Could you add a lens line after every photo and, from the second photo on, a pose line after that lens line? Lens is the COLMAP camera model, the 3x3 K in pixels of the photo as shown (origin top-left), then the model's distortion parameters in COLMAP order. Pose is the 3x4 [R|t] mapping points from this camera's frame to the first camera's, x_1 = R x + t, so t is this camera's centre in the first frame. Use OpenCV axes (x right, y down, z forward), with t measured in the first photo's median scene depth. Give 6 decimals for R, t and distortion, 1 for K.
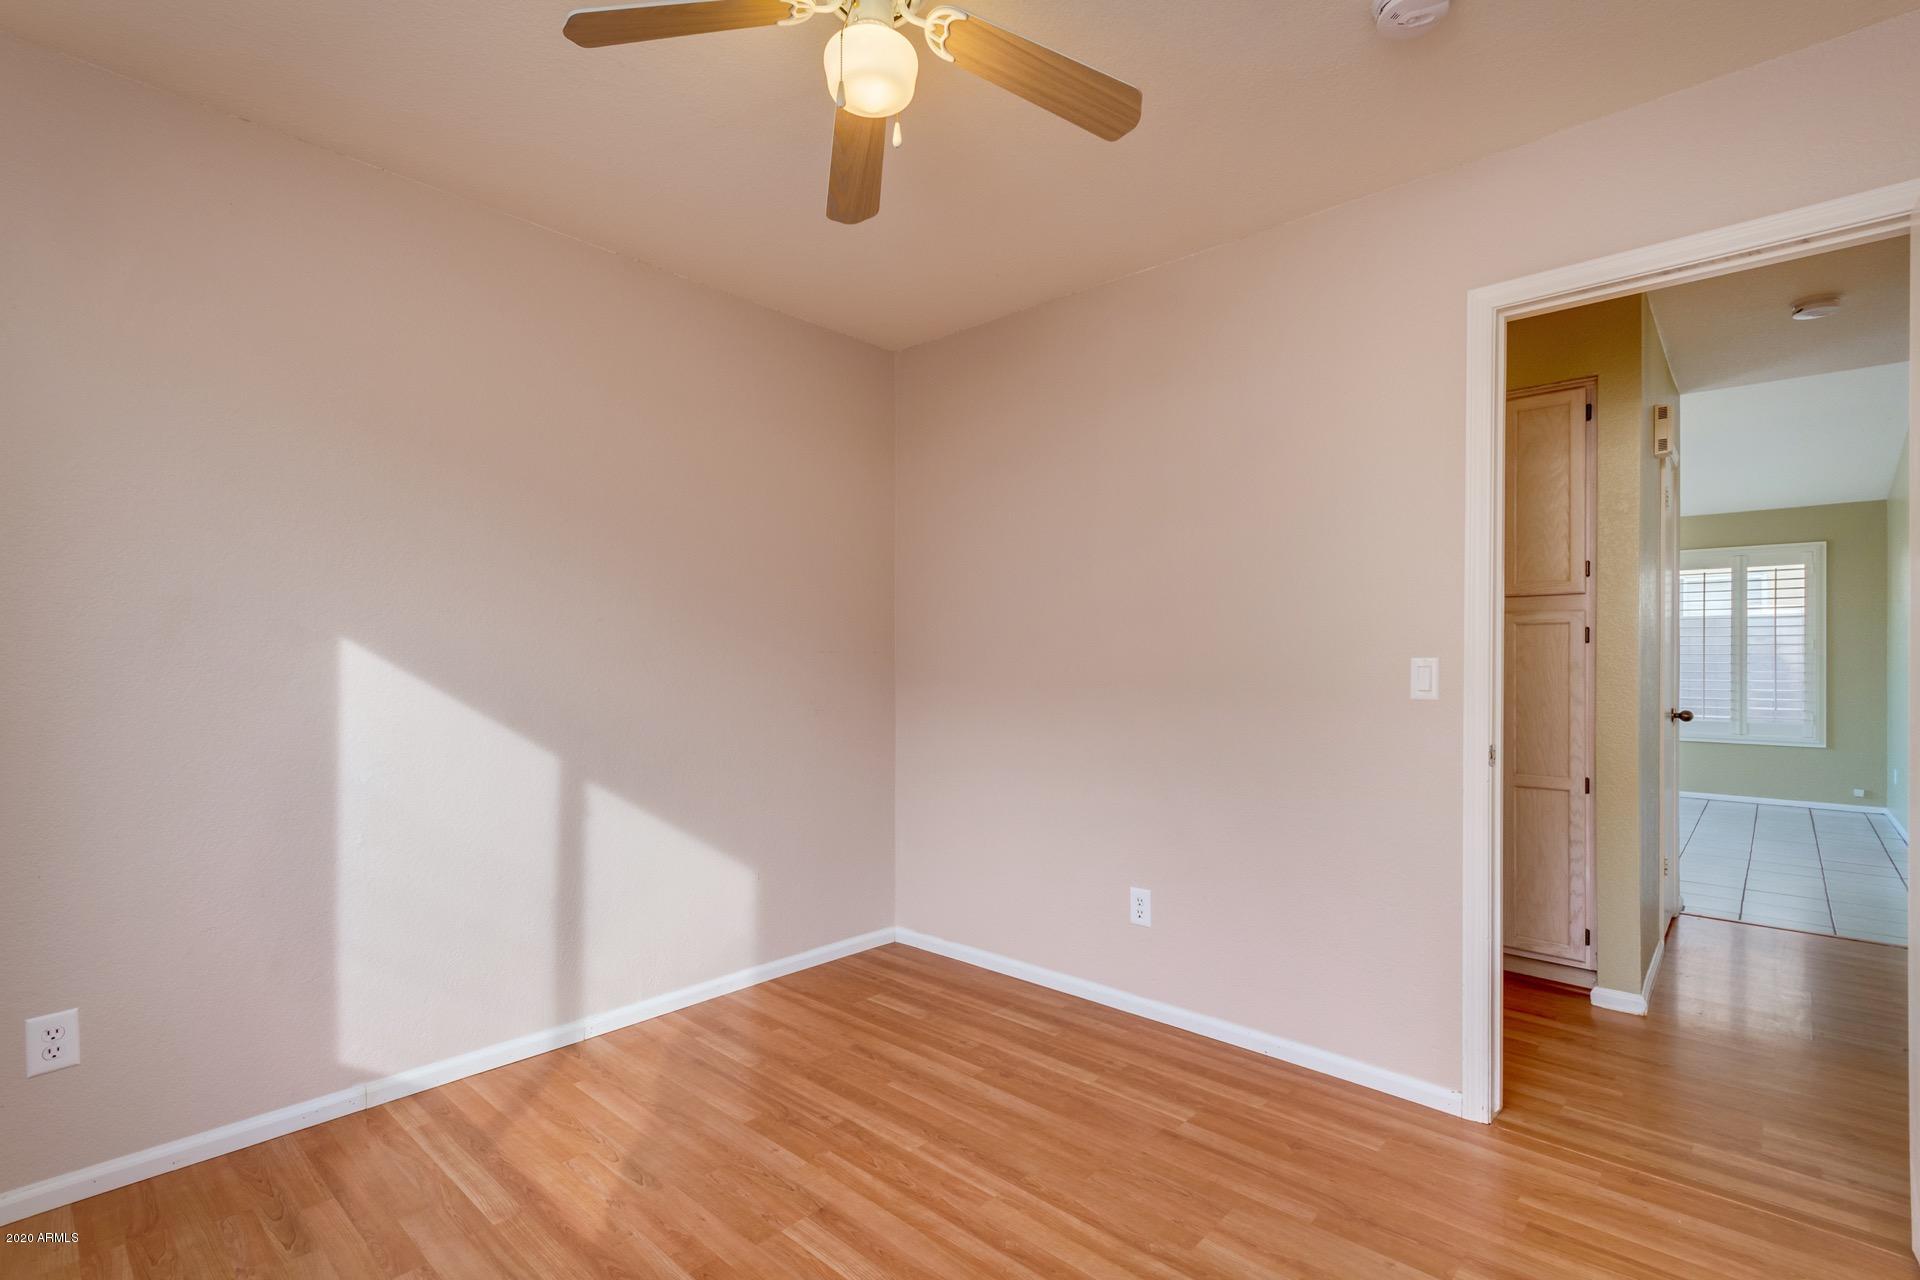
lens RADIAL K [[895.6, 0, 956.8], [0, 895.6, 648.9], [0, 0, 1]] dist [0.002976, 0.000617]
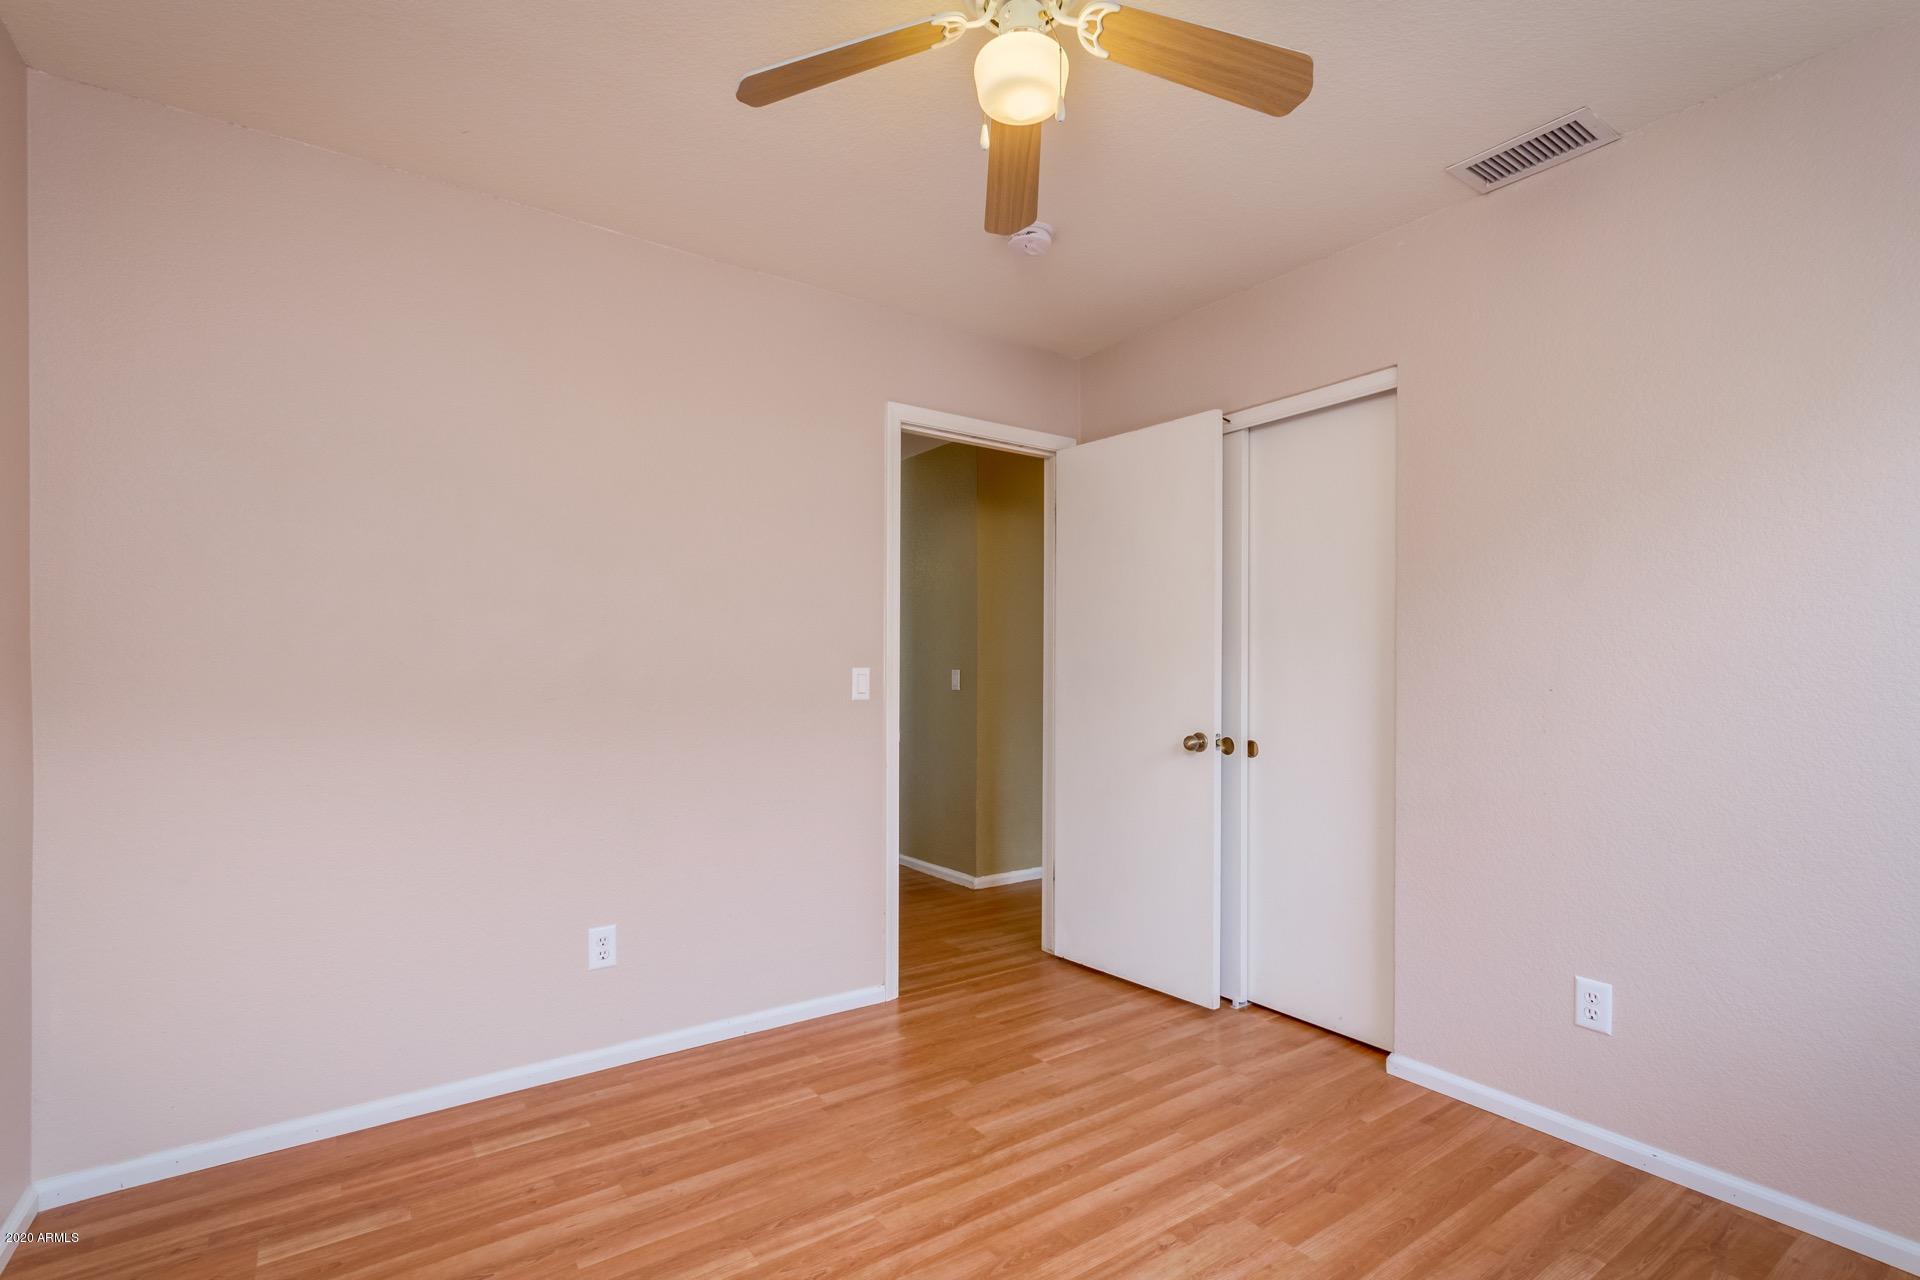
lens RADIAL K [[895.6, 0, 981.9], [0, 895.6, 667.5], [0, 0, 1]] dist [0.002976, 0.000617]
pose [[0.194855, 0.002137, 0.980830, -0.719950], [-0.016860, 0.999857, 0.001171, 0.004267], [-0.980687, -0.016765, 0.194864, 0.562545]]
